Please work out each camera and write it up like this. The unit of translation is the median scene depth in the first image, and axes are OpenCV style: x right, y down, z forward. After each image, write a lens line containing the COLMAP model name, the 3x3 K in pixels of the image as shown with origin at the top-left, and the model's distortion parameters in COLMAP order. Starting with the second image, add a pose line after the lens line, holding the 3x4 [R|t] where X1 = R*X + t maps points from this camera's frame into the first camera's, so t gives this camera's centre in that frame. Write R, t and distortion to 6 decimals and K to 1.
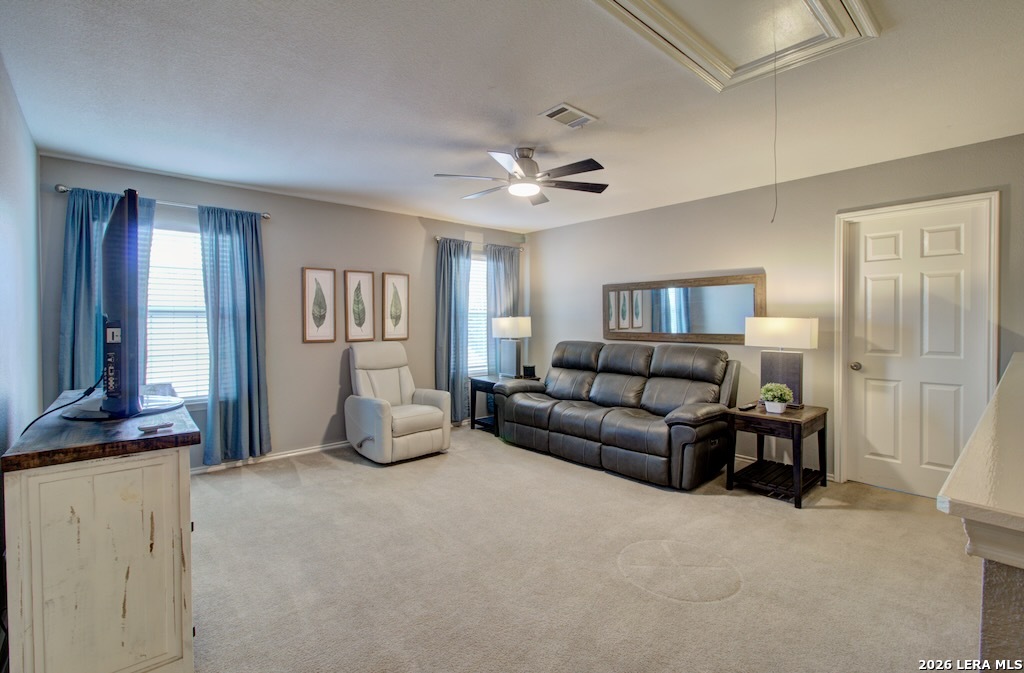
lens RADIAL K [[468.7, 0, 508.0], [0, 468.7, 328.9], [0, 0, 1]] dist [-0.003248, 0.001594]
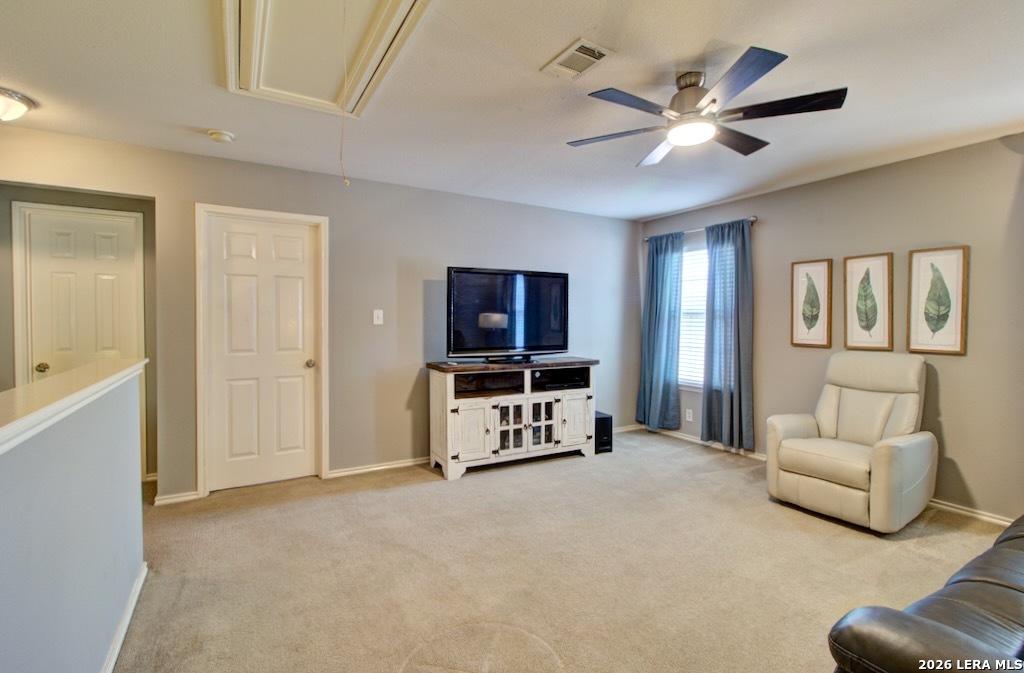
lens RADIAL K [[468.7, 0, 508.1], [0, 468.7, 328.9], [0, 0, 1]] dist [-0.003248, 0.001594]
pose [[-0.195478, 0.020581, -0.980492, 0.562612], [-0.026557, 0.999302, 0.026270, -0.012353], [0.980348, 0.031174, -0.194795, 0.635933]]
